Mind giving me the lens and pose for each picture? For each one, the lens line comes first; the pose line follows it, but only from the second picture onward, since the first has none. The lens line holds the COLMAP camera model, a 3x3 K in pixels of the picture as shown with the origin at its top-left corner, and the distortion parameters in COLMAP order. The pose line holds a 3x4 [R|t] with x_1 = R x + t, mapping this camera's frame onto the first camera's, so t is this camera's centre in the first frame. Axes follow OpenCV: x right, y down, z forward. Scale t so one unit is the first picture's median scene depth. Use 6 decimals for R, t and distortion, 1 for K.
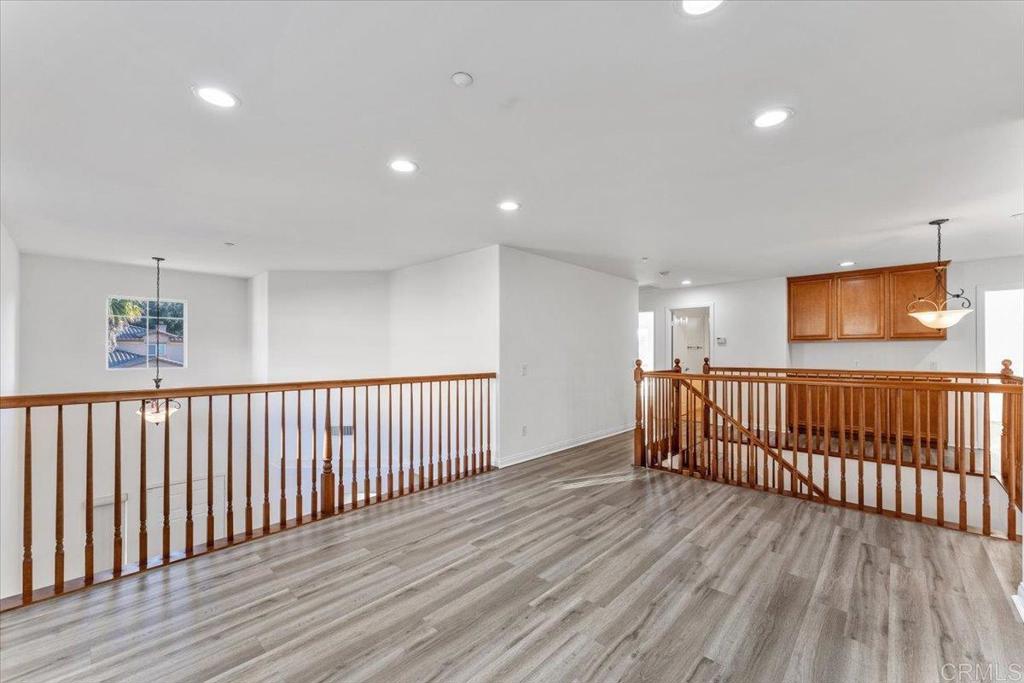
lens RADIAL K [[415.9, 0, 506.5], [0, 415.9, 348.1], [0, 0, 1]] dist [0.002349, -0.000178]
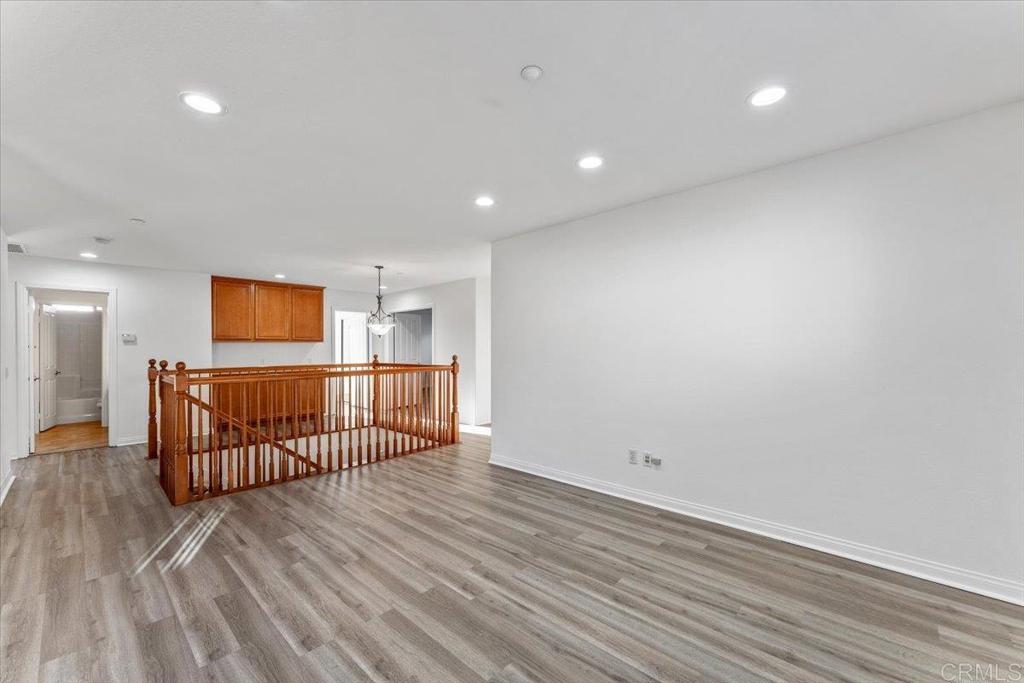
lens RADIAL K [[415.9, 0, 511.7], [0, 415.9, 347.4], [0, 0, 1]] dist [0.002349, -0.000178]
pose [[-0.011573, 0.003011, 0.999928, -0.662940], [-0.001694, 0.999994, -0.003031, 0.004635], [-0.999932, -0.001729, -0.011568, 0.633005]]
